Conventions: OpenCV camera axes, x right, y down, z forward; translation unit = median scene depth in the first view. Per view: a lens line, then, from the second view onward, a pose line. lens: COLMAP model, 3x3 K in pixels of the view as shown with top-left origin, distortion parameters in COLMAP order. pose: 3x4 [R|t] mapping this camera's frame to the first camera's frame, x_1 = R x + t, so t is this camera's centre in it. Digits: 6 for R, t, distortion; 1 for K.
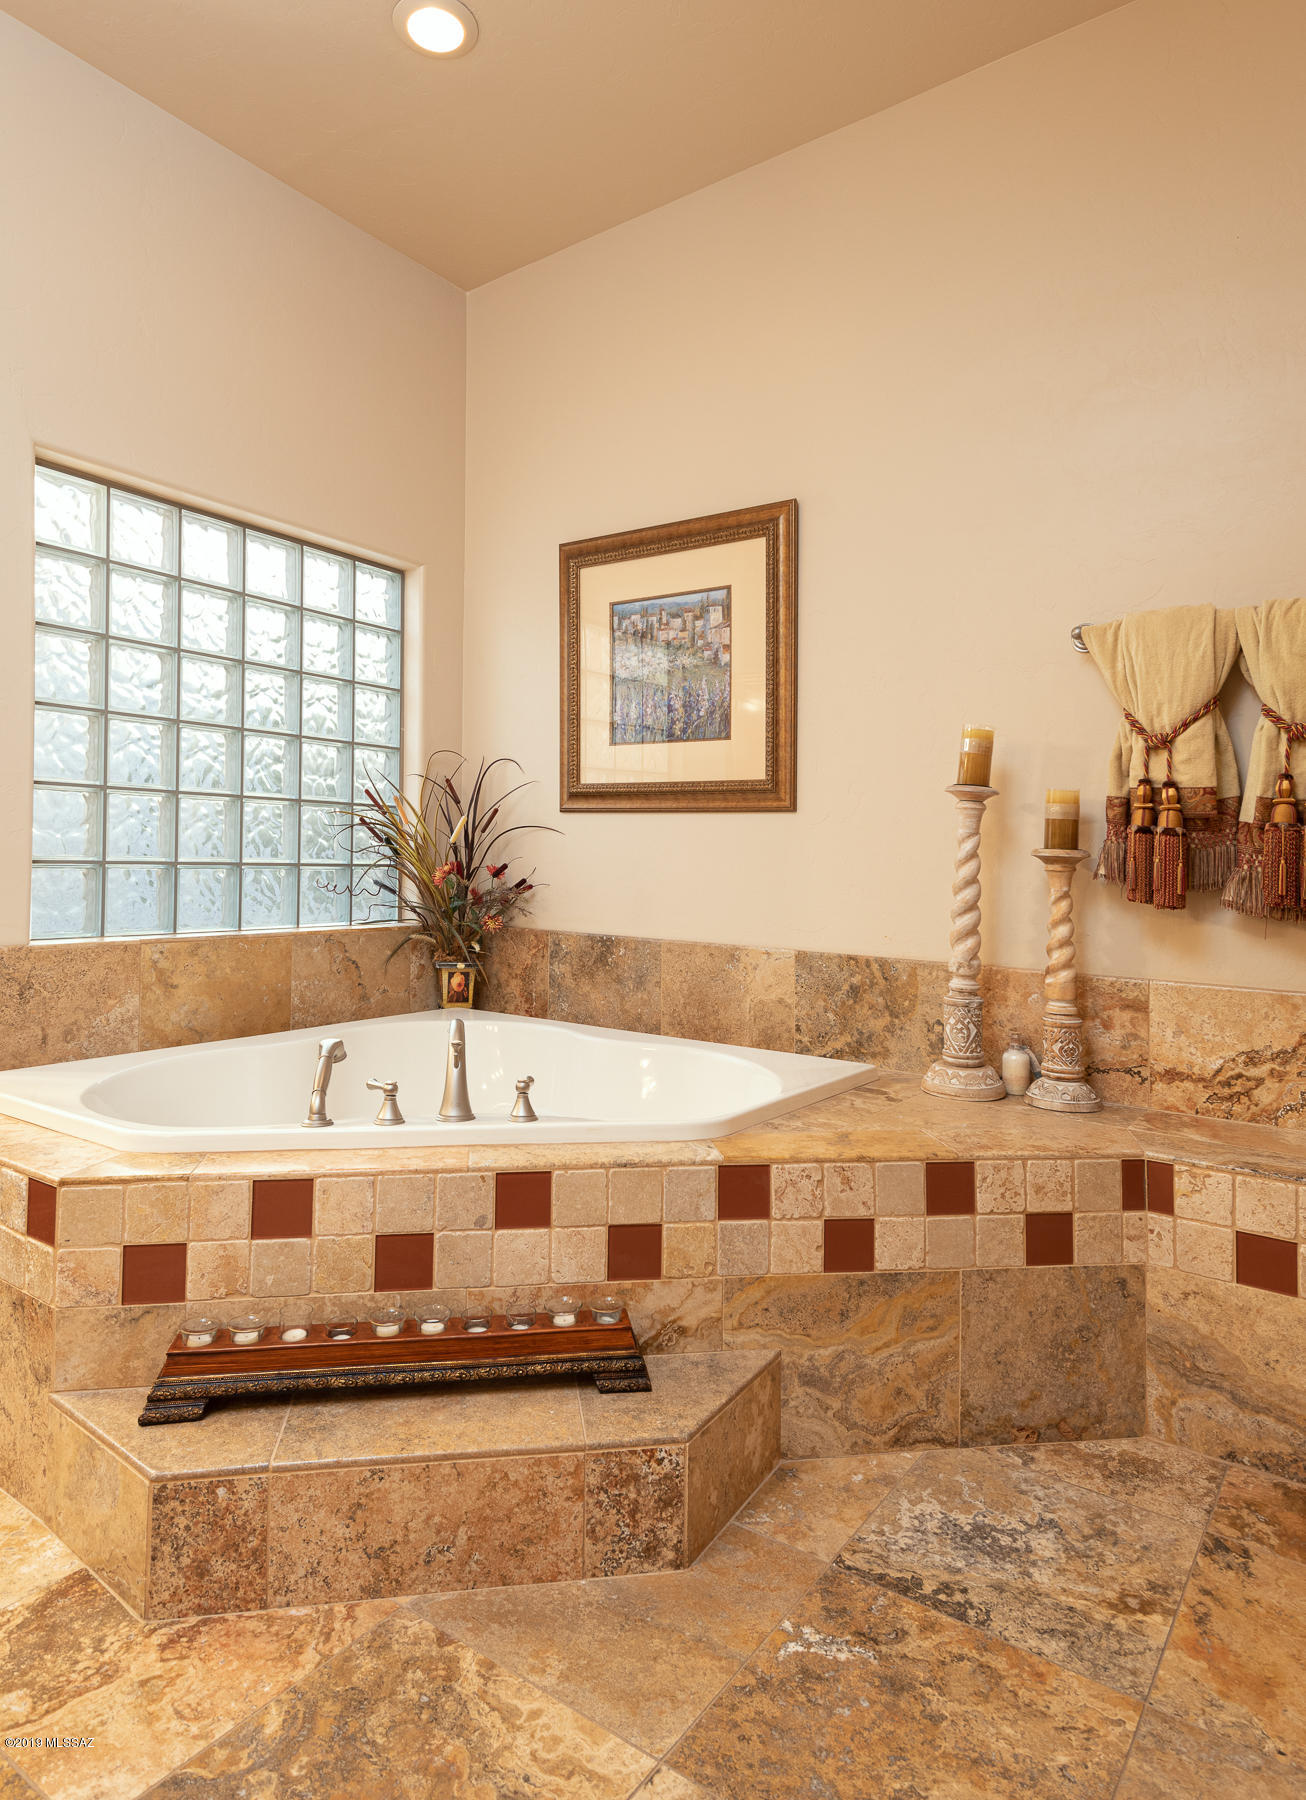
lens RADIAL K [[1068.1, 0, 653.8], [0, 1068.1, 837.3], [0, 0, 1]] dist [0.032144, -0.000422]
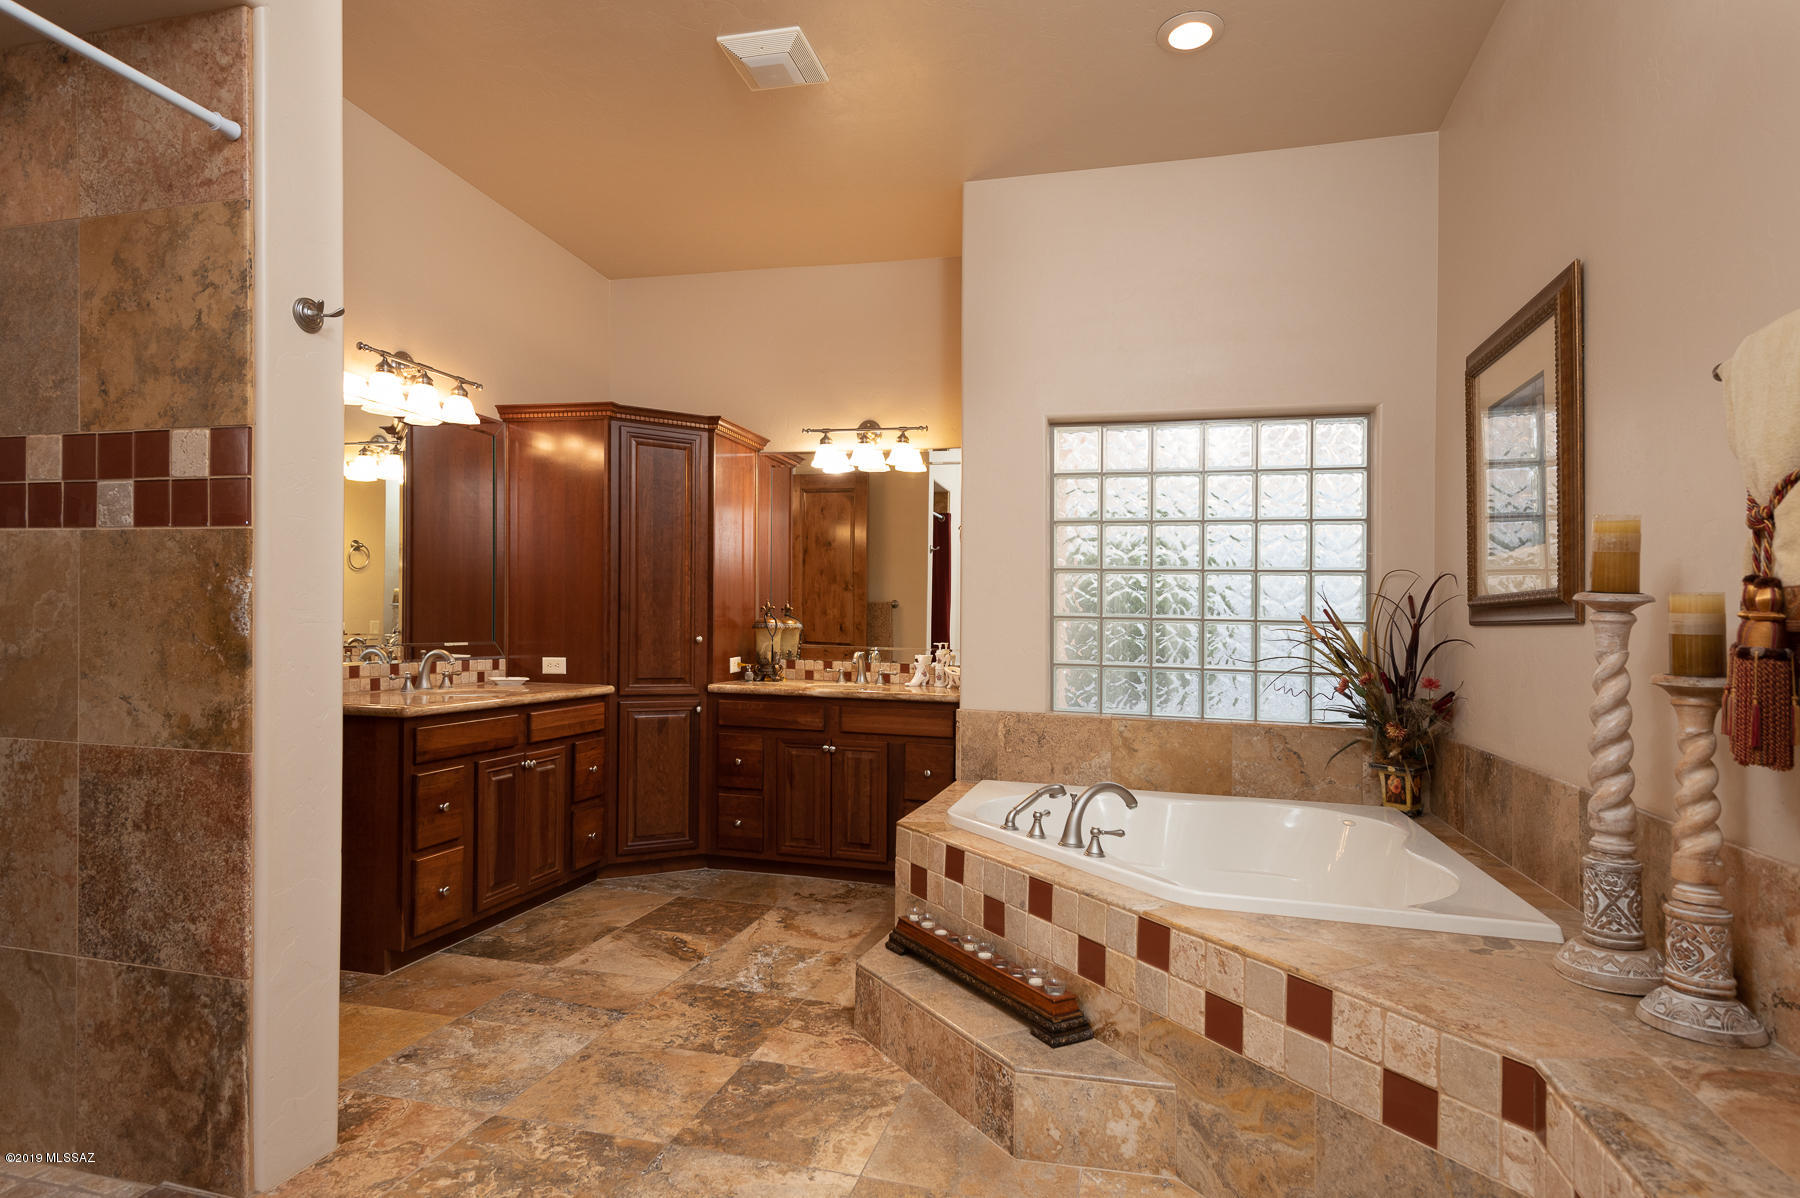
lens RADIAL K [[980.9, 0, 900.3], [0, 980.9, 631.4], [0, 0, 1]] dist [0.000733, -0.000722]
pose [[0.348111, -0.010302, -0.937397, 0.977847], [-0.000755, 0.999936, -0.011270, -0.013018], [0.937453, 0.004631, 0.348081, 0.315063]]
